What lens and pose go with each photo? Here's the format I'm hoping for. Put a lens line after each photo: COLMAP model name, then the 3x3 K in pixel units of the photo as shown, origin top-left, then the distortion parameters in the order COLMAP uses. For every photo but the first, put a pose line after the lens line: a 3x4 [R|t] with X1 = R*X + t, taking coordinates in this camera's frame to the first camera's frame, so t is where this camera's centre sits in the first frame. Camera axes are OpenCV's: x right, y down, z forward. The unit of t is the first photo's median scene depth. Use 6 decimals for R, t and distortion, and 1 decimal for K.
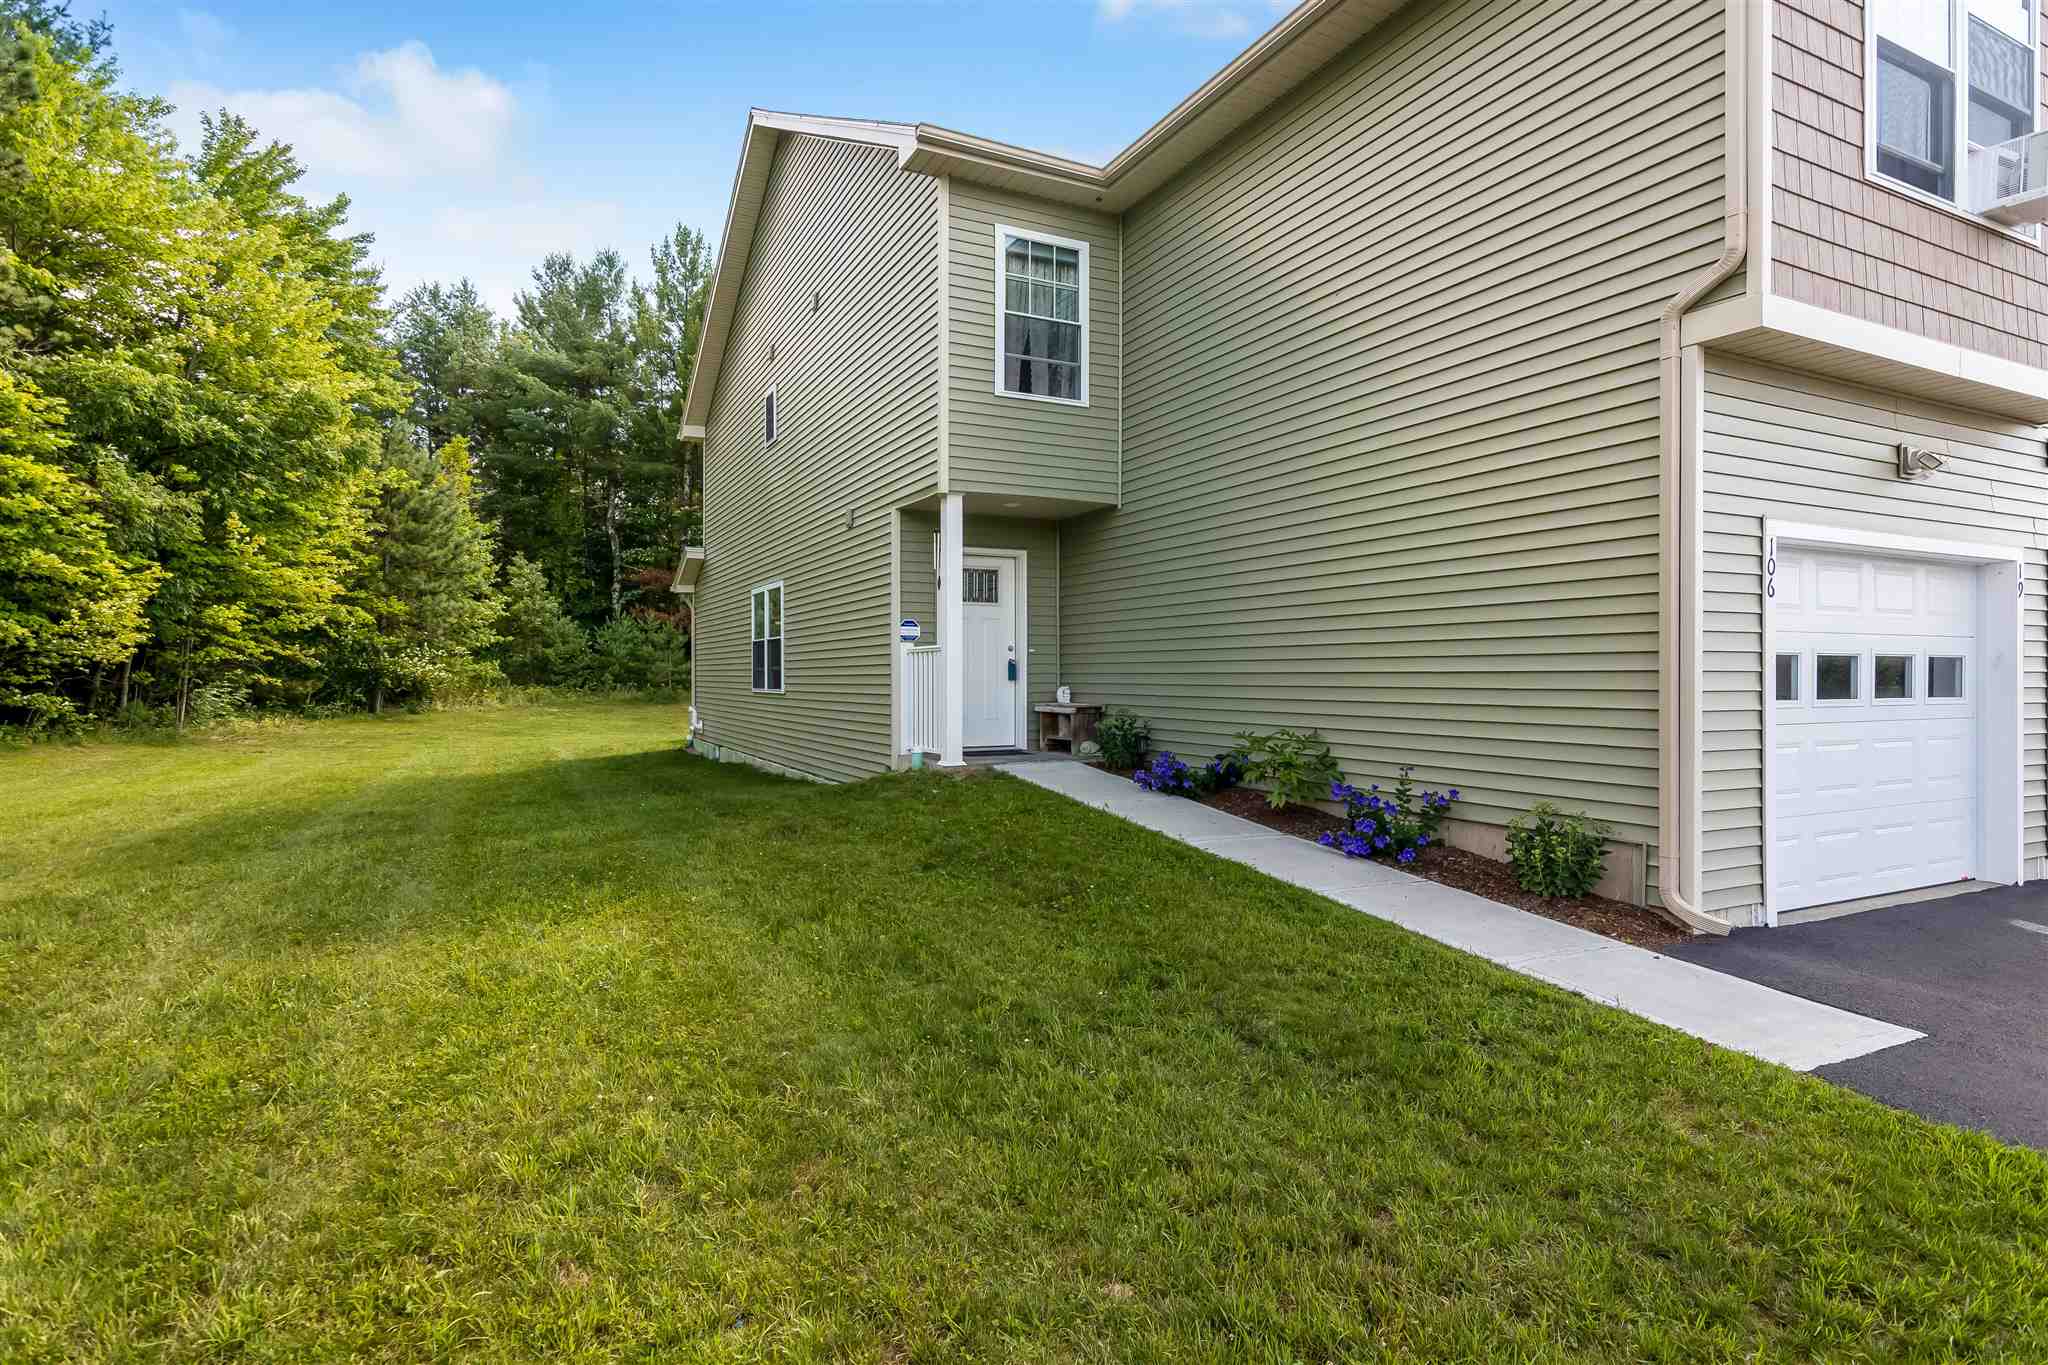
lens RADIAL K [[1053.6, 0, 1022.0], [0, 1053.6, 687.9], [0, 0, 1]] dist [0.000185, 0.000591]
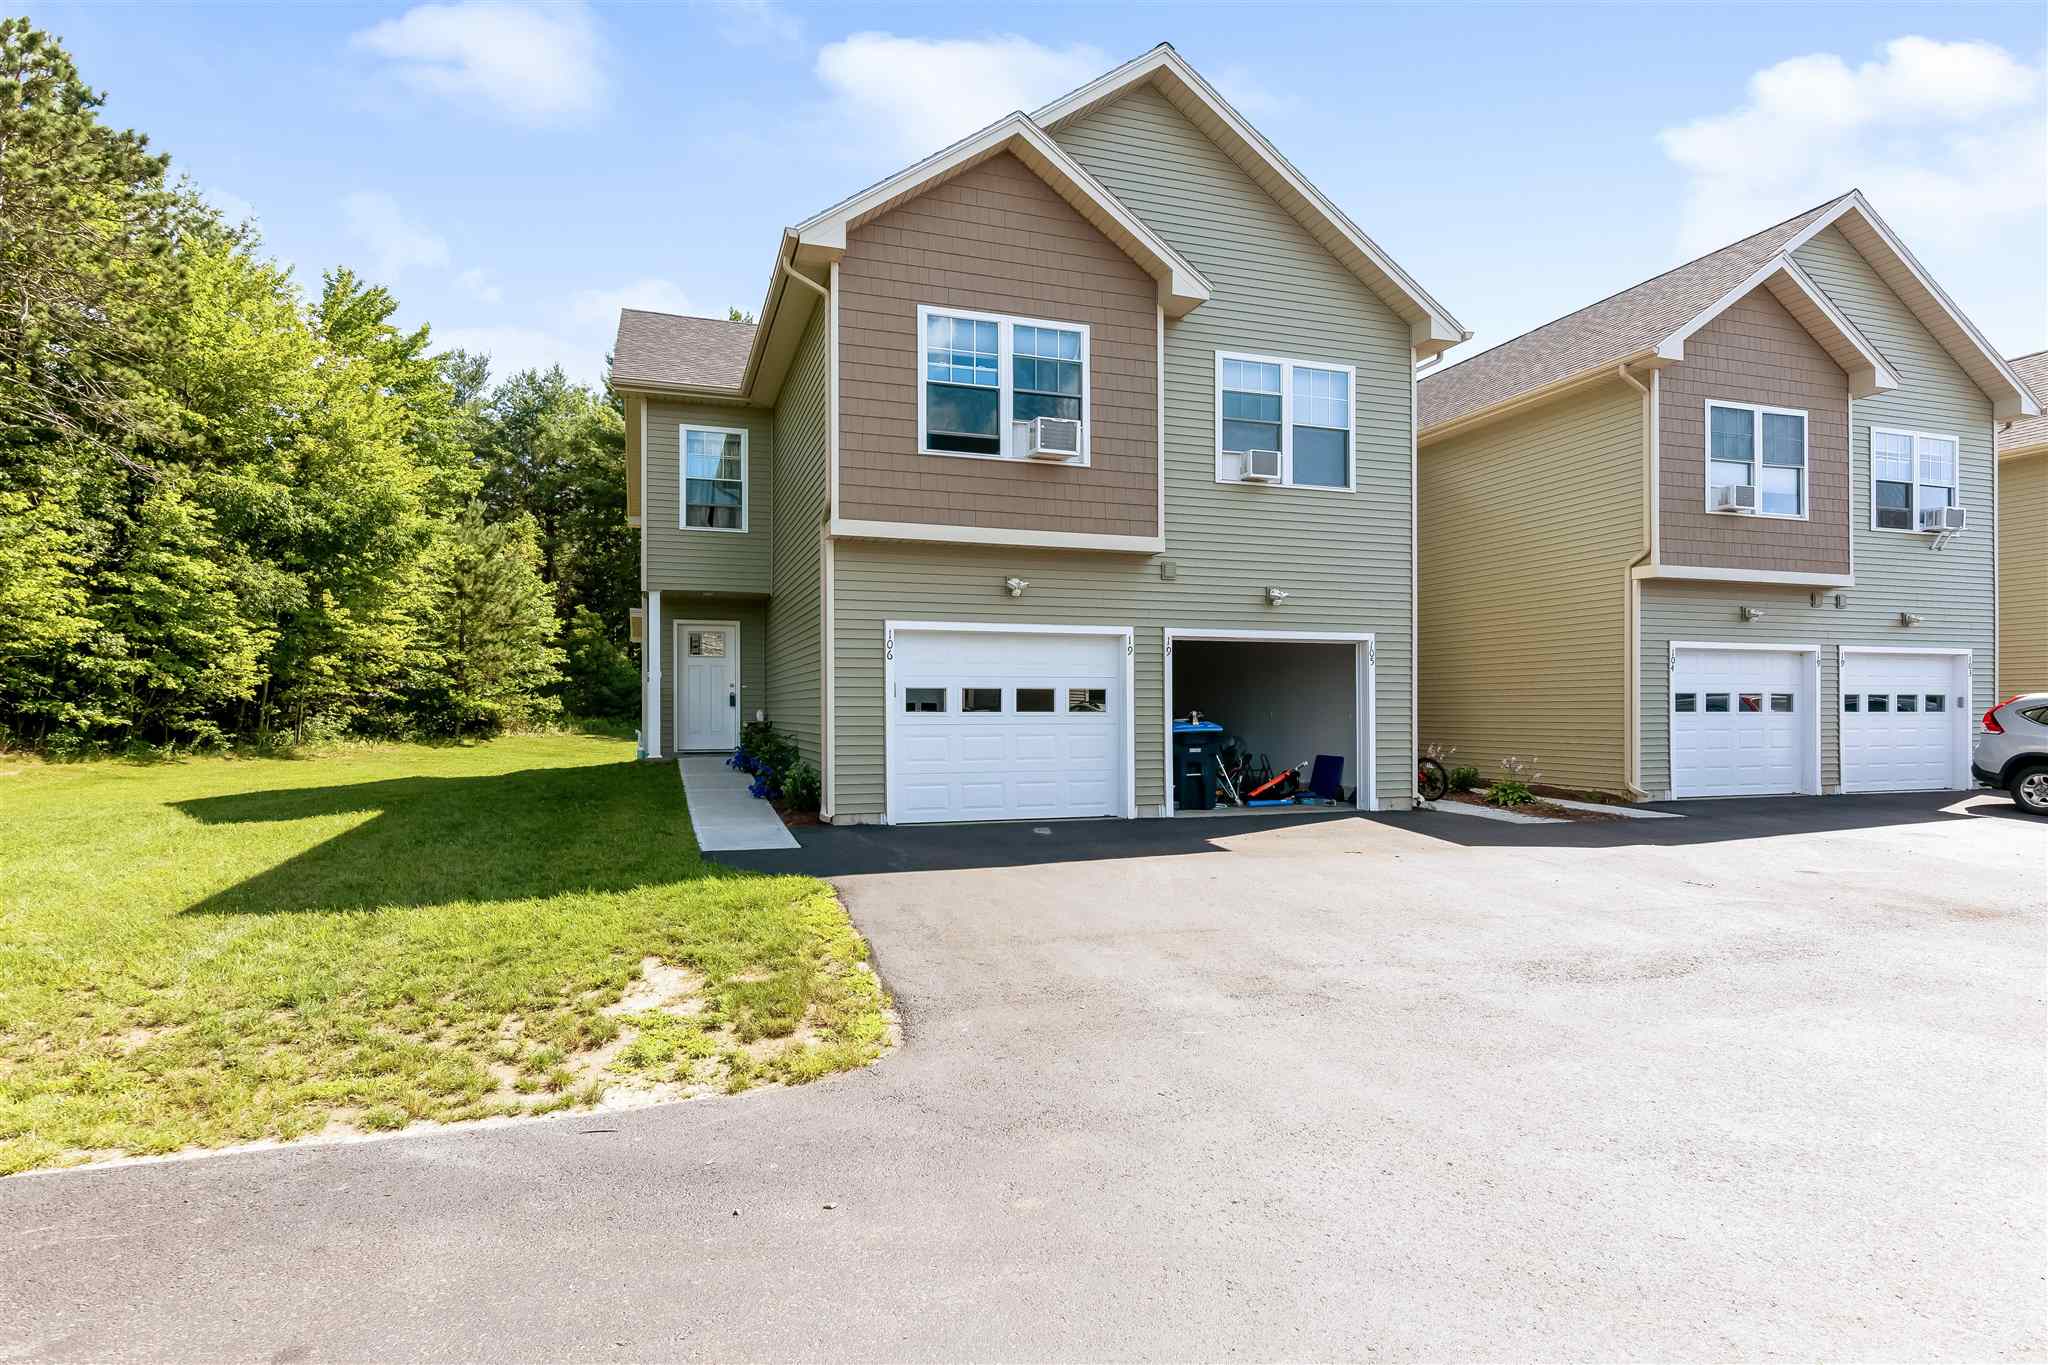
lens RADIAL K [[1126.5, 0, 1039.5], [0, 1126.5, 720.8], [0, 0, 1]] dist [0.000085, 0.002972]
pose [[0.989965, -0.000293, -0.141313, 0.408691], [-0.000202, 0.999994, -0.003491, 0.011836], [0.141313, 0.003485, 0.989959, -0.340103]]
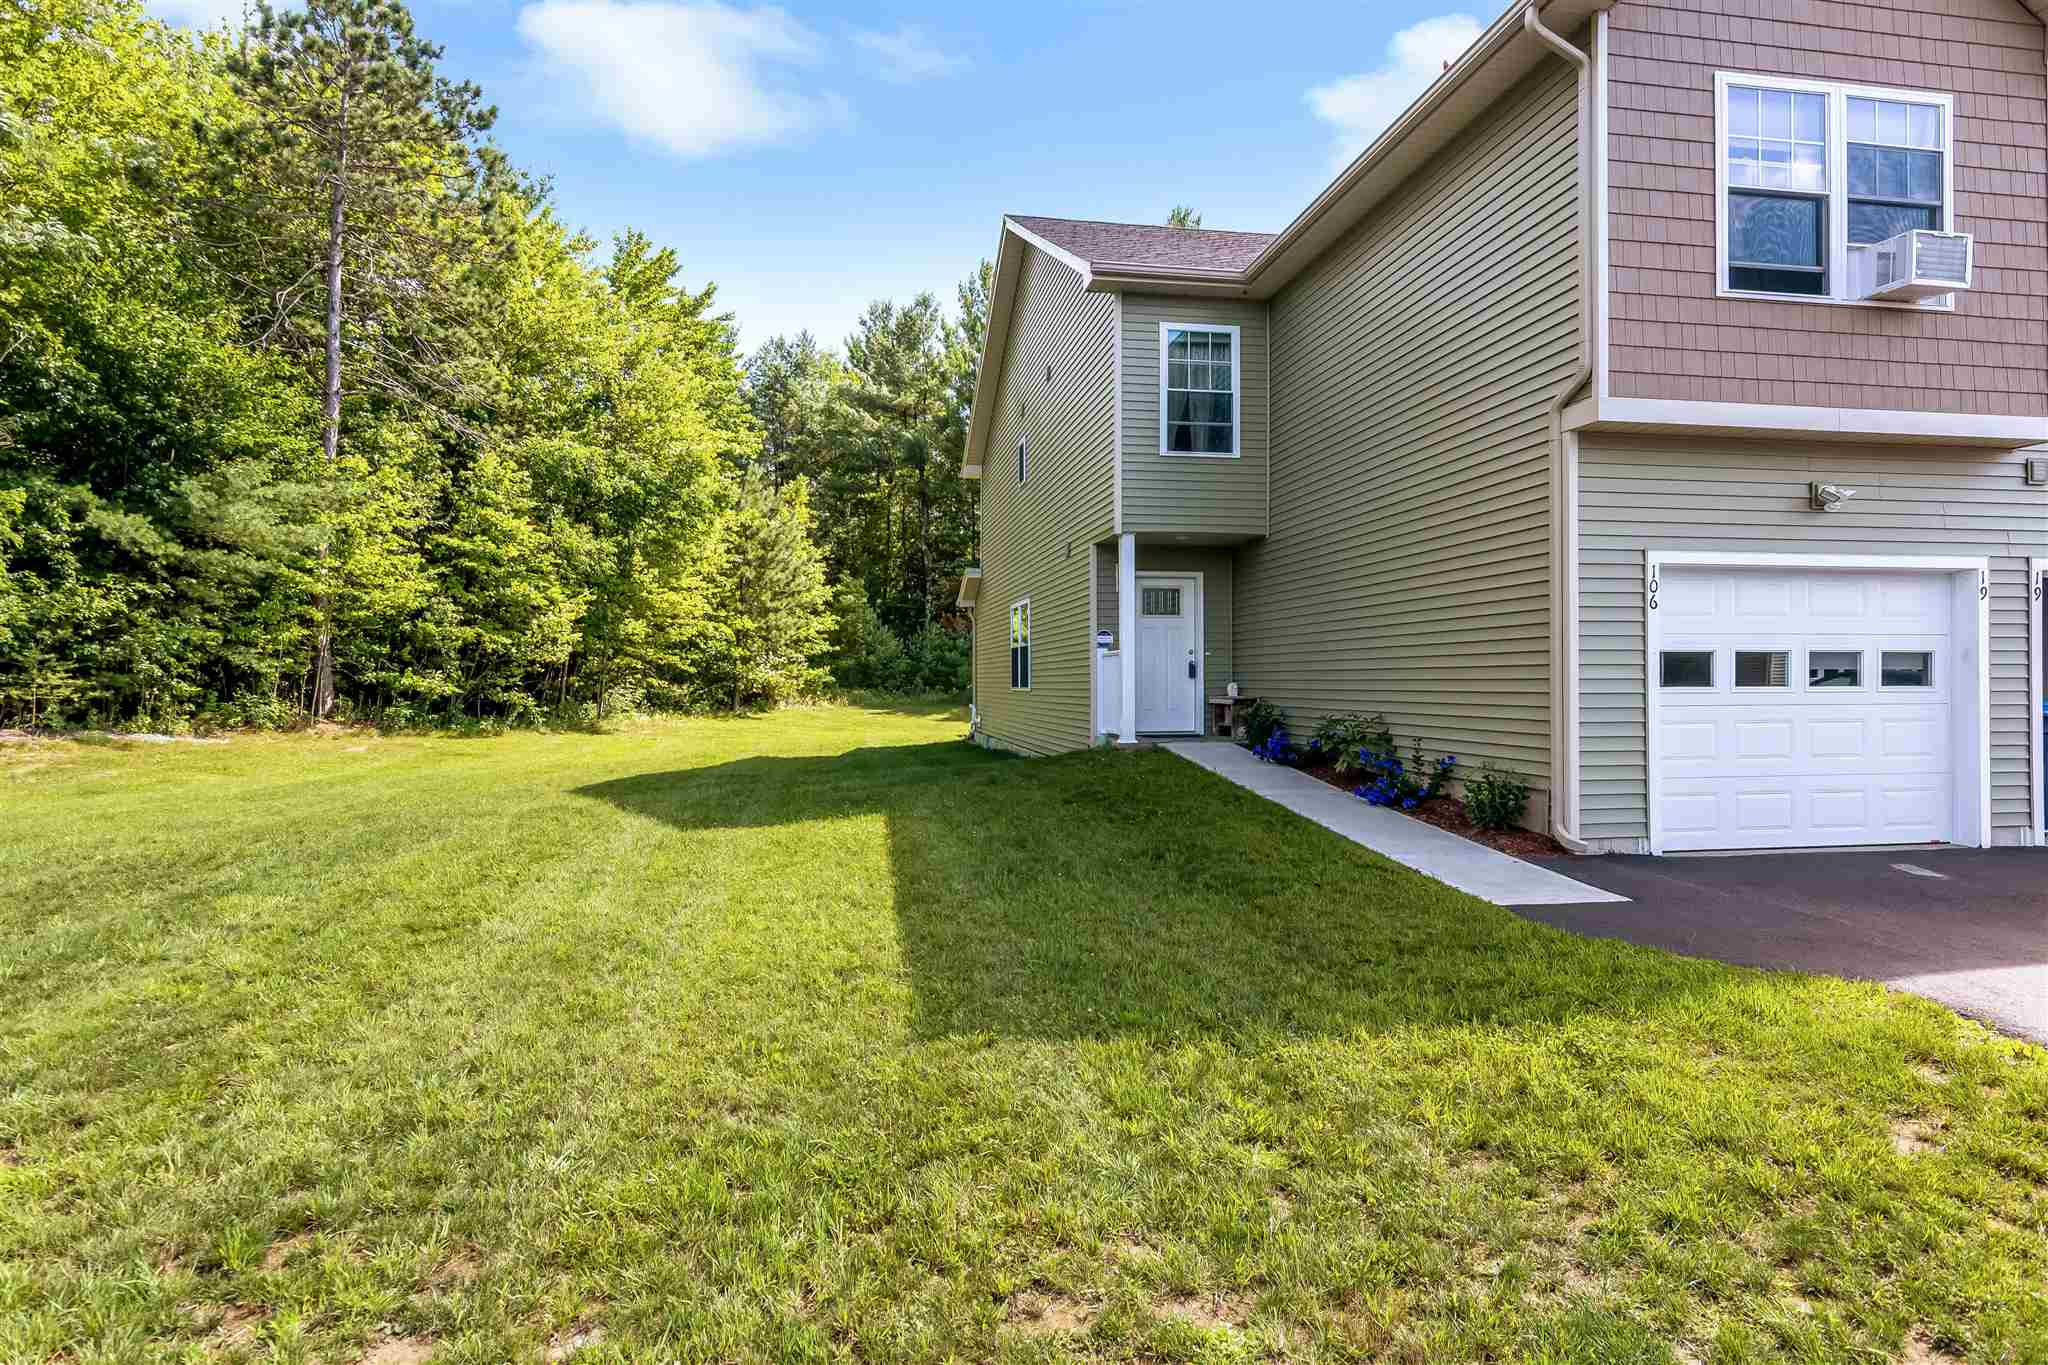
lens RADIAL K [[1122.0, 0, 1020.1], [0, 1122.0, 680.7], [0, 0, 1]] dist [0.000144, 0.001849]
pose [[0.955359, -0.002540, -0.295436, 0.114519], [-0.001035, 0.999928, -0.011942, 0.007287], [0.295445, 0.011714, 0.955288, -0.189361]]
